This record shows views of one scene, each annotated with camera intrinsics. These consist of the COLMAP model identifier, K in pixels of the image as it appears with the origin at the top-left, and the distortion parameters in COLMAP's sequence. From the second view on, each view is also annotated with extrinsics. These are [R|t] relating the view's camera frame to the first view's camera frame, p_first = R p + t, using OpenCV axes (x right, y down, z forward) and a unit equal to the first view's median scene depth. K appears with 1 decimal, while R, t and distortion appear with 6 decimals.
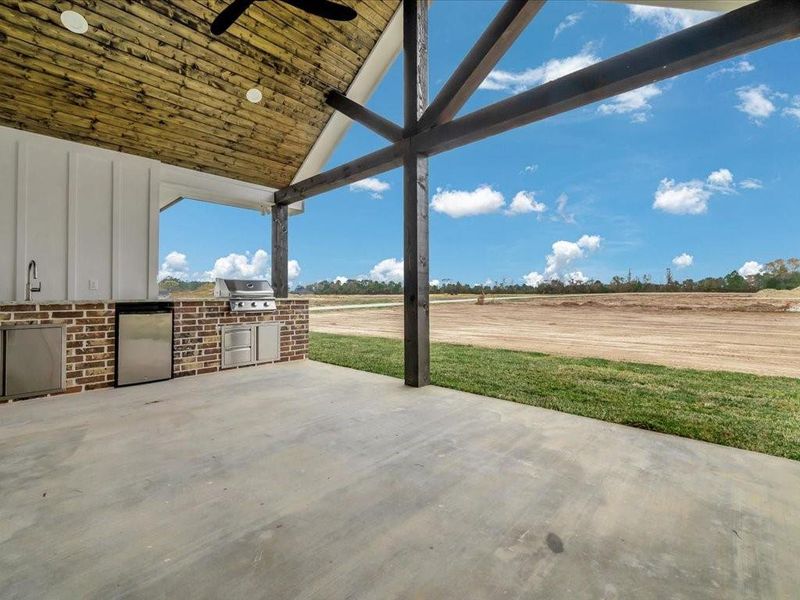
lens RADIAL K [[366.2, 0, 402.3], [0, 366.2, 300.5], [0, 0, 1]] dist [0.000354, -0.000693]
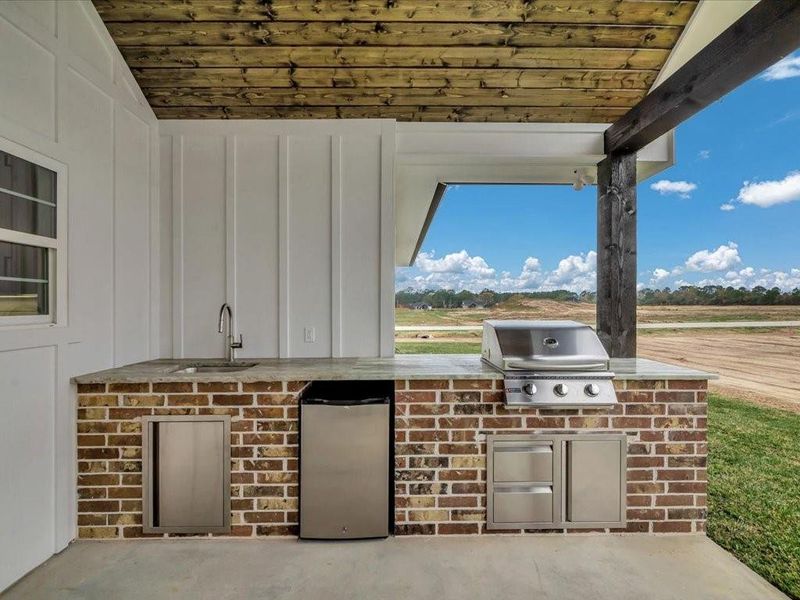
lens RADIAL K [[366.2, 0, 402.3], [0, 366.2, 300.5], [0, 0, 1]] dist [0.000354, -0.000693]
pose [[0.702005, -0.009422, -0.712110, -0.255787], [-0.009377, 0.999704, -0.022471, -0.086277], [0.712110, 0.022452, 0.701708, 0.632552]]
